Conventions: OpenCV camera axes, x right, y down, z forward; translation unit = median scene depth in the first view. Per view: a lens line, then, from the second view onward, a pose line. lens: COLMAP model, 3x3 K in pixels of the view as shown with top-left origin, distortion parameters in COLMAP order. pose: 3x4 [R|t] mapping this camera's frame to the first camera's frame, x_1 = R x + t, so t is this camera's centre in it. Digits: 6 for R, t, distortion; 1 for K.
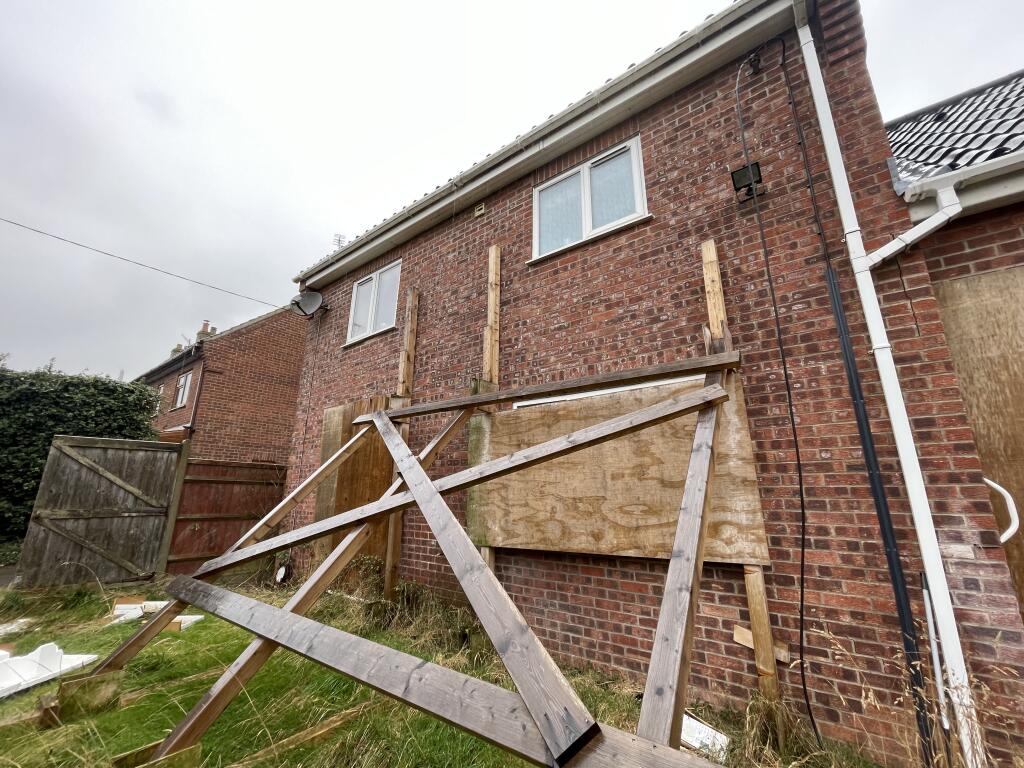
lens RADIAL K [[413.9, 0, 511.6], [0, 413.9, 386.2], [0, 0, 1]] dist [-0.001896, -0.000300]
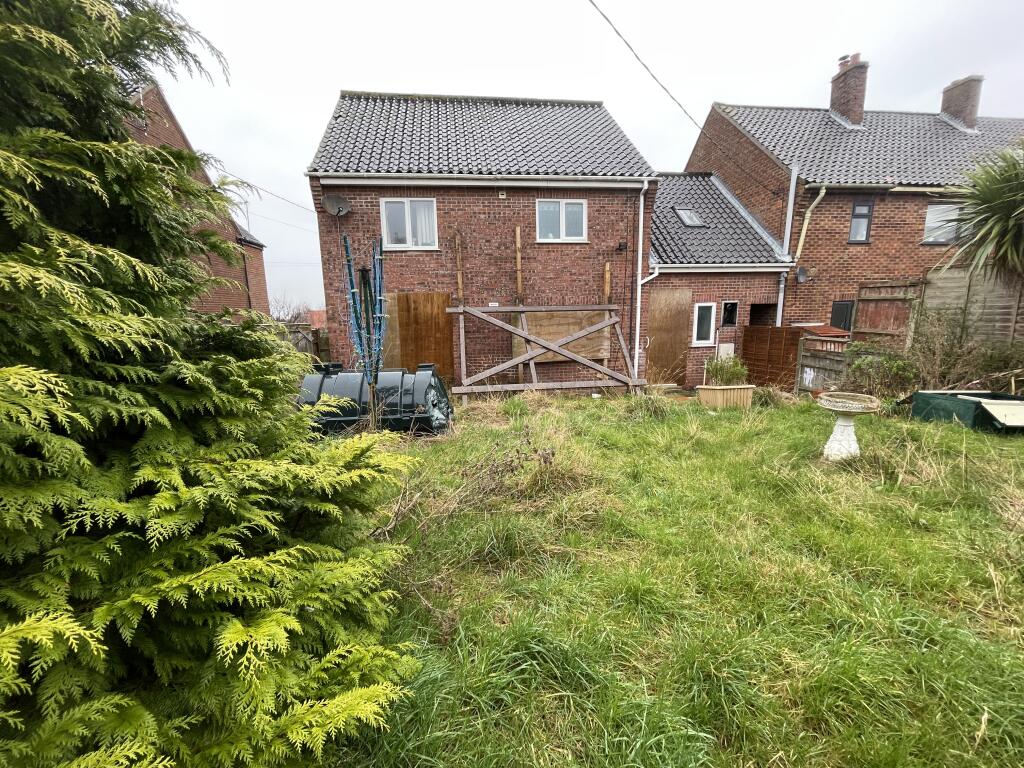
lens RADIAL K [[413.9, 0, 513.1], [0, 413.9, 383.7], [0, 0, 1]] dist [-0.001896, -0.000300]
pose [[0.714190, -0.146442, 0.684462, -2.205298], [-0.156221, 0.919854, 0.359811, -0.498408], [-0.682296, -0.363901, 0.634073, -0.787034]]
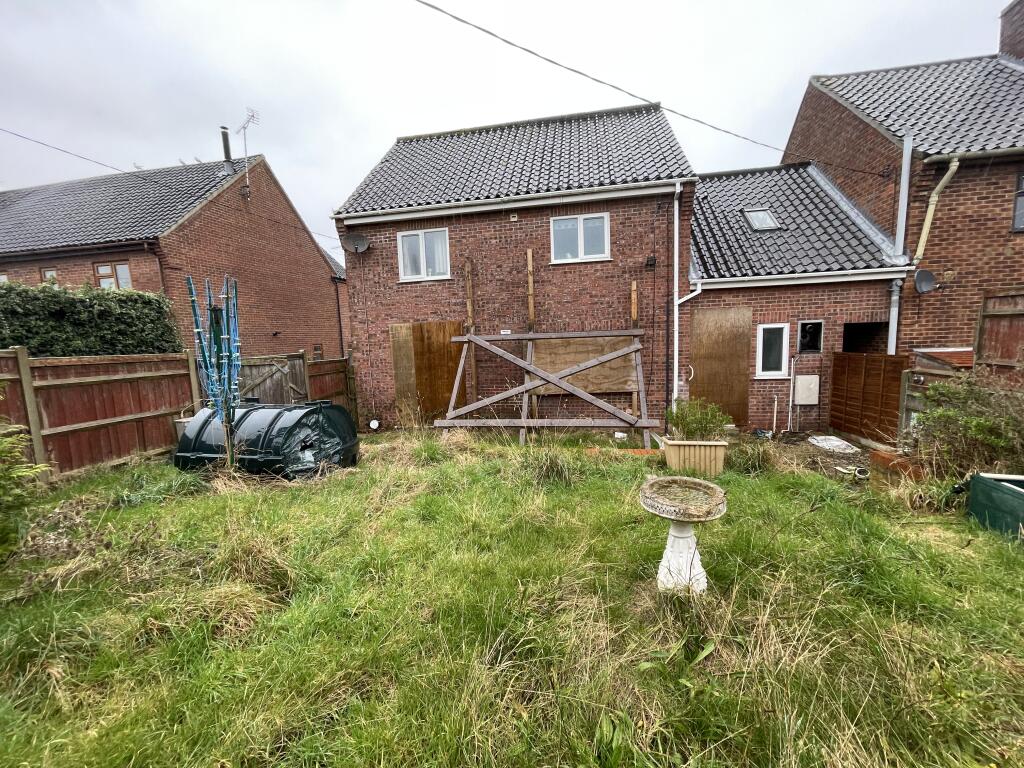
lens RADIAL K [[413.9, 0, 510.1], [0, 413.9, 385.1], [0, 0, 1]] dist [-0.001896, -0.000300]
pose [[0.893544, -0.097153, 0.438338, -1.427266], [-0.069796, 0.934380, 0.349374, -0.575301], [-0.443517, -0.342776, 0.828129, -1.055281]]
